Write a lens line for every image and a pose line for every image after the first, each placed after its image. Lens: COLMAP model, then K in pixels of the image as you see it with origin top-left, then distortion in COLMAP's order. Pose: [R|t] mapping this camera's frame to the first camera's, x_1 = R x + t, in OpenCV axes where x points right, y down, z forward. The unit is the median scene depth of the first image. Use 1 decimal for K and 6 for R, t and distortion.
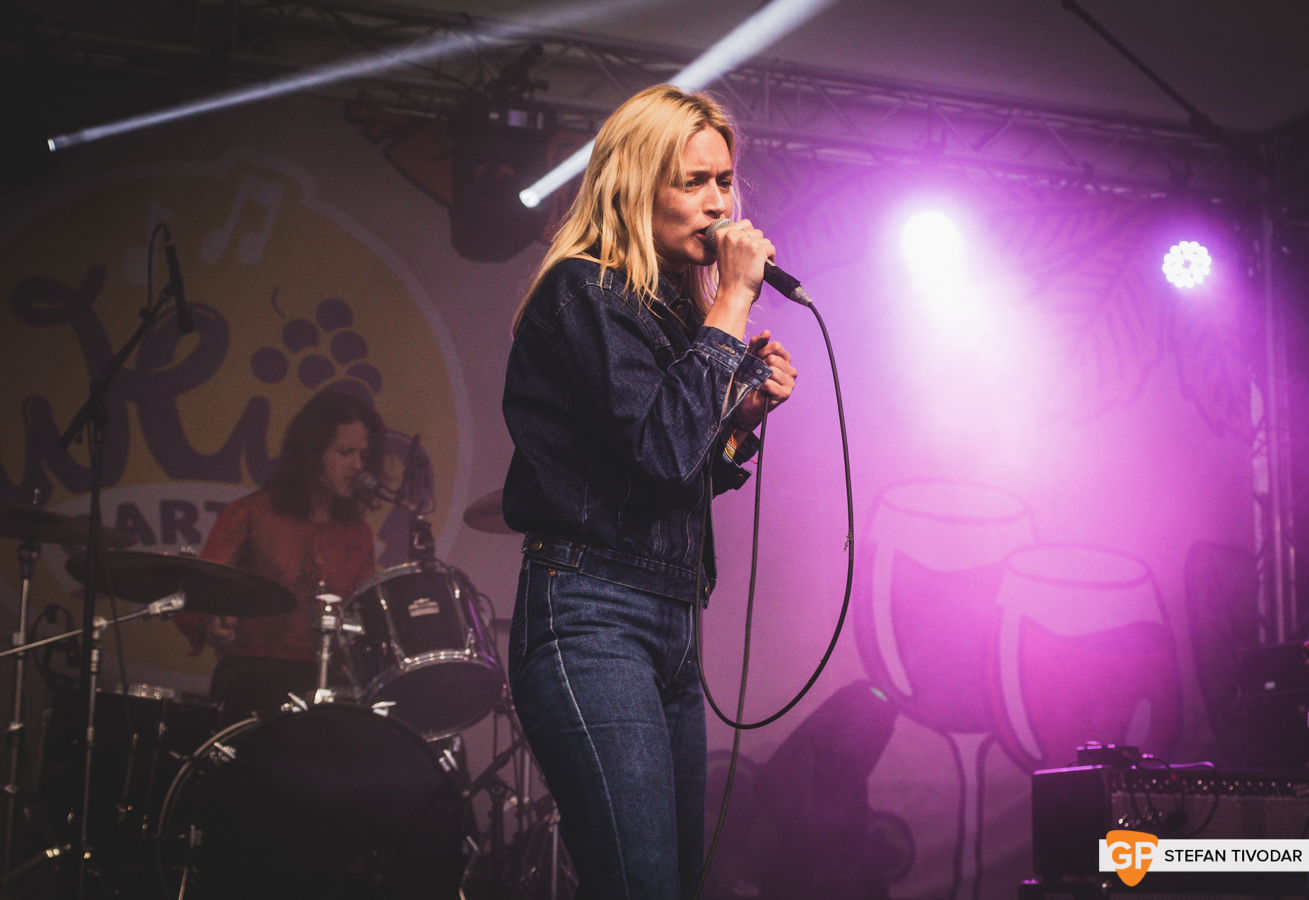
lens RADIAL K [[2444.0, 0, 660.0], [0, 2444.0, 450.3], [0, 0, 1]] dist [0.005504, 0.000000]
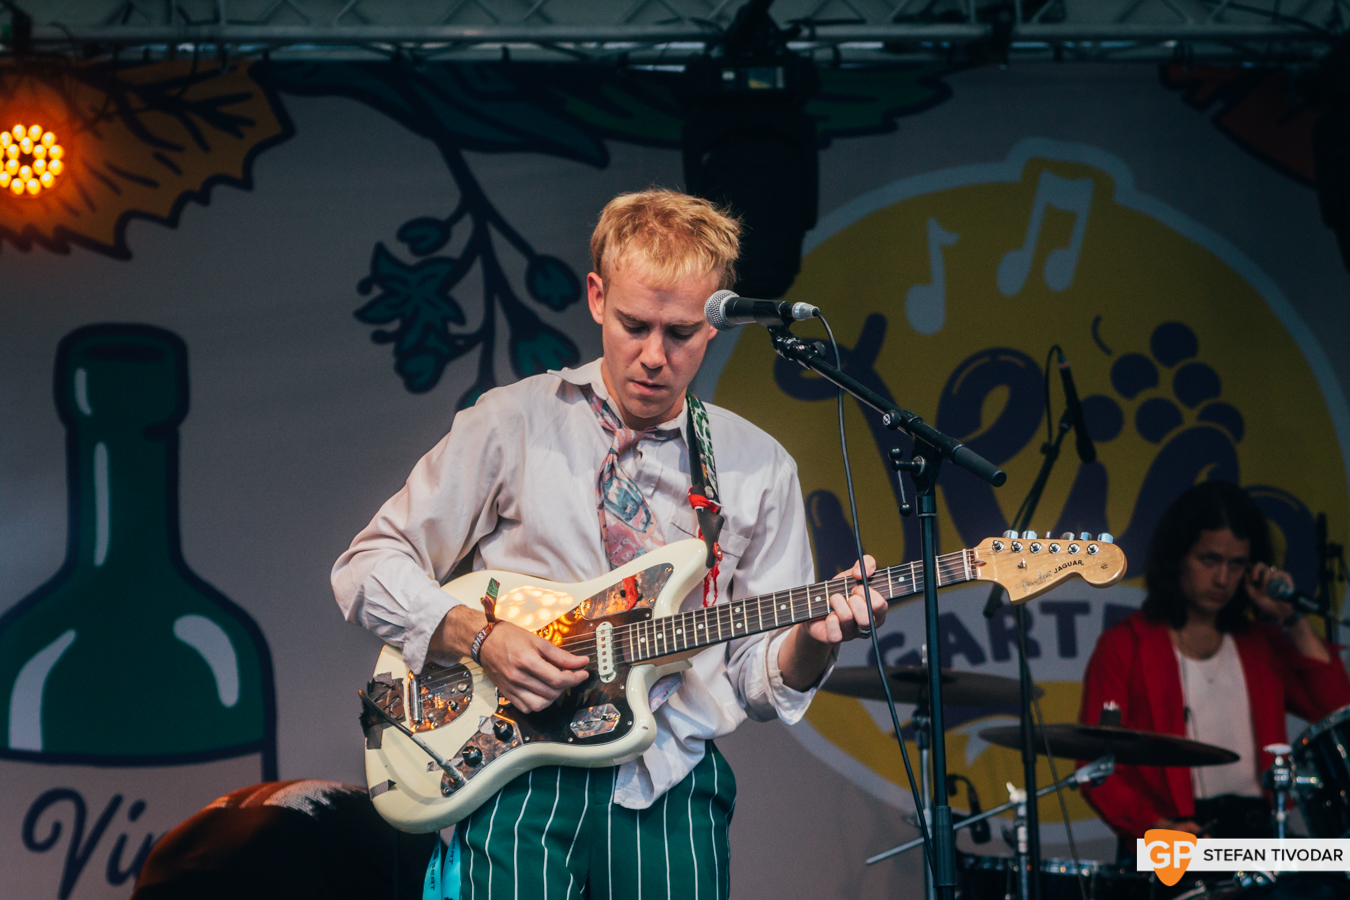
lens RADIAL K [[4267.1, 0, 673.5], [0, 4267.1, 447.9], [0, 0, 1]] dist [0.158565, 0.000000]
pose [[0.976450, -0.086537, -0.197630, -0.024669], [0.092714, 0.995445, 0.022202, -0.071144], [0.194808, -0.040002, 0.980025, -0.379276]]
